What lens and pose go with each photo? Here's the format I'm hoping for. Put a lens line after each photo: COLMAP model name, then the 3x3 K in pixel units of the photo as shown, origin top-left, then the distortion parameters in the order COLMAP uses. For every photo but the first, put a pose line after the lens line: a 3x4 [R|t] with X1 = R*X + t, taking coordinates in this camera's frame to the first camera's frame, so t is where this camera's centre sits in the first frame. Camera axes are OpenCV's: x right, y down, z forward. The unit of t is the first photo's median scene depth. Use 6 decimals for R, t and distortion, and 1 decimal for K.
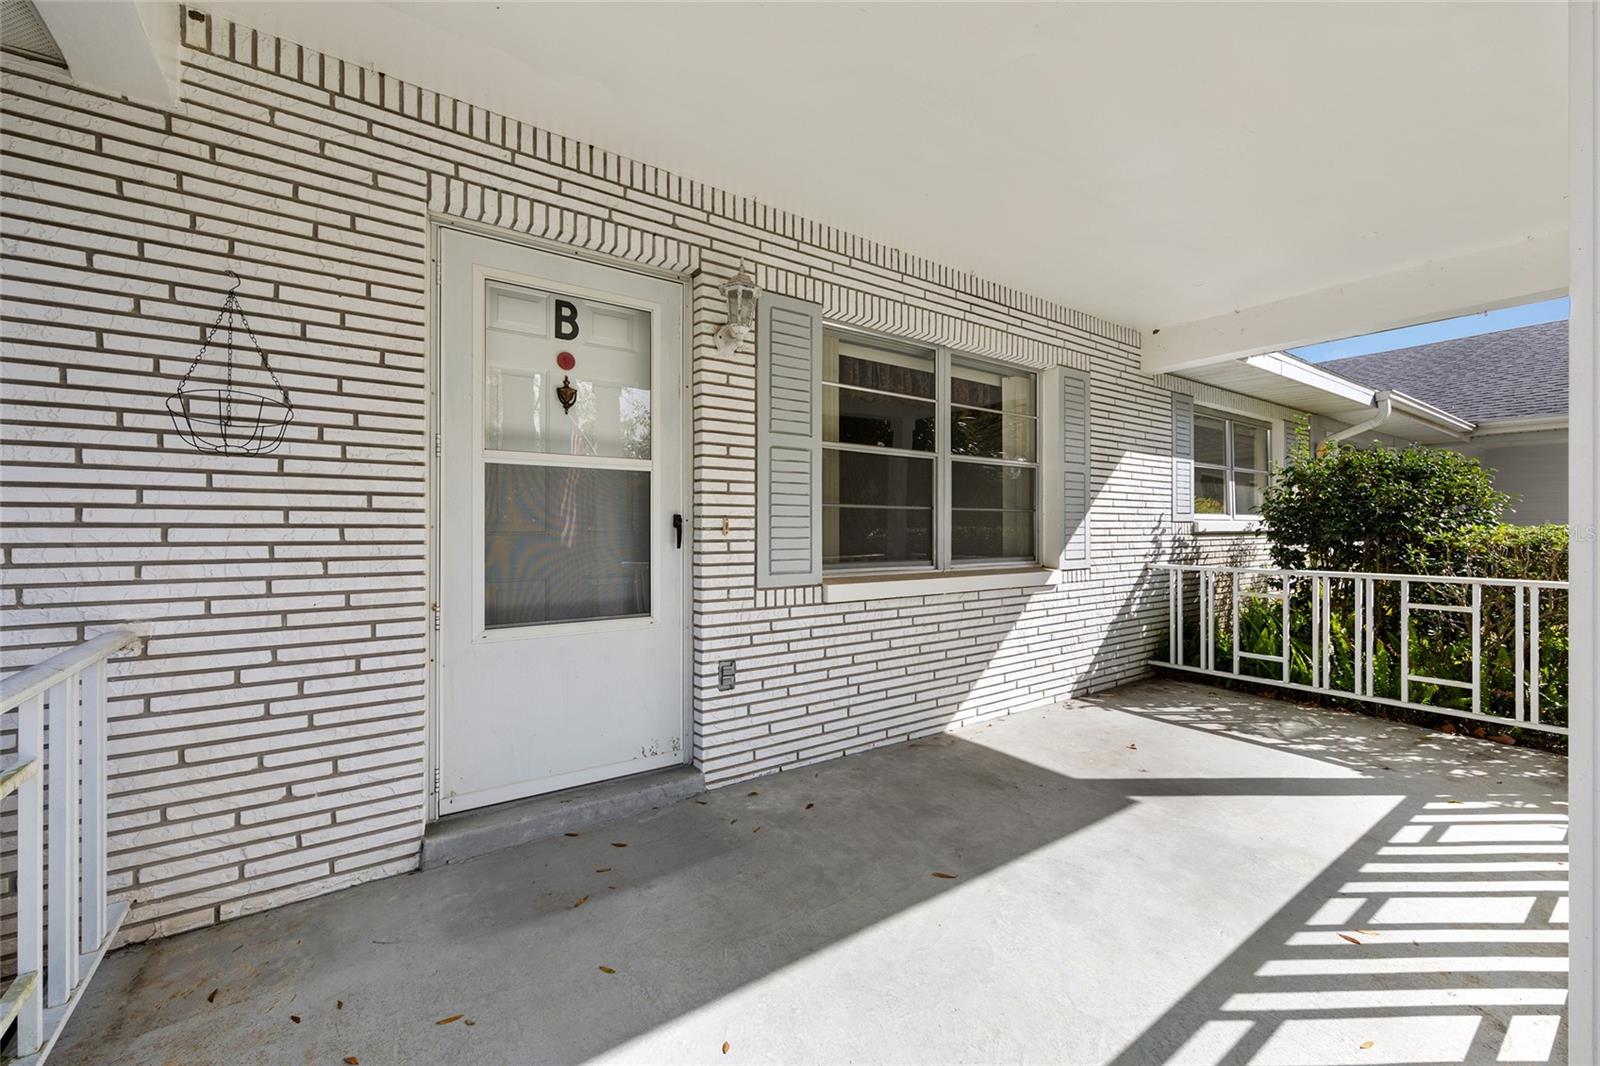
lens RADIAL K [[641.9, 0, 790.1], [0, 641.9, 532.9], [0, 0, 1]] dist [0.001464, 0.000150]
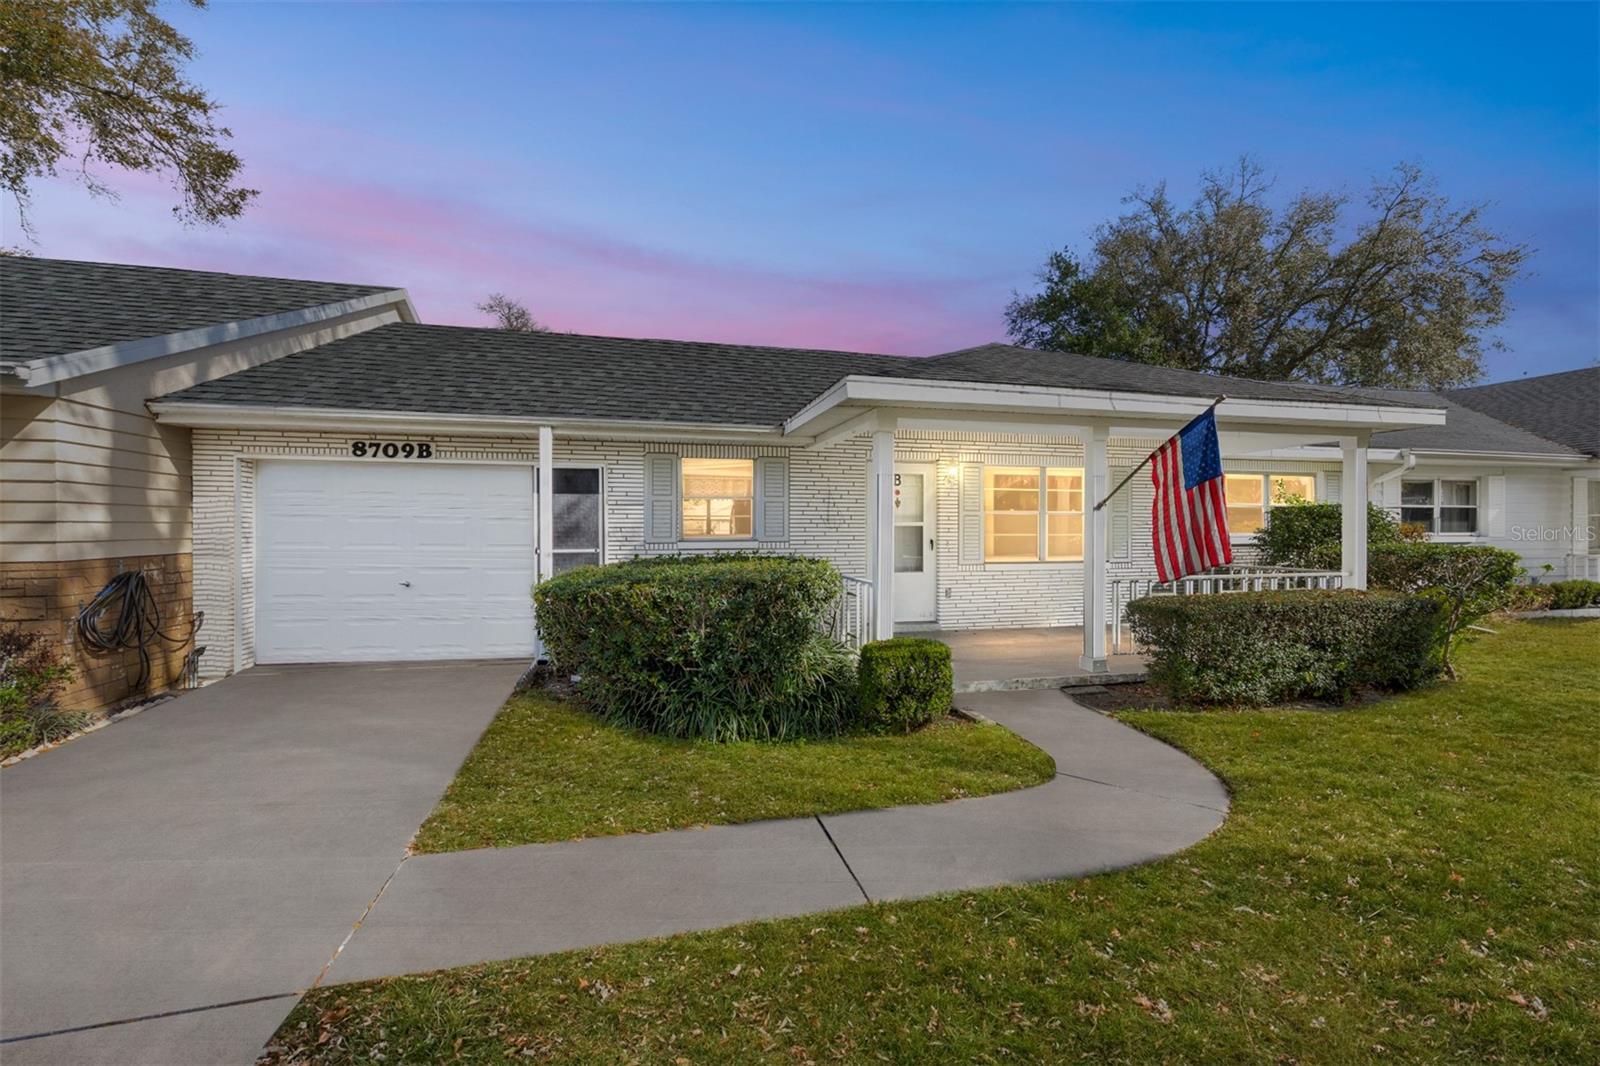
lens RADIAL K [[641.9, 0, 799.6], [0, 641.9, 531.5], [0, 0, 1]] dist [0.001464, 0.000150]
pose [[0.935993, 0.003278, -0.352002, 0.315871], [-0.000494, 0.999968, 0.007997, -0.093536], [0.352017, -0.007311, 0.935965, -2.114578]]
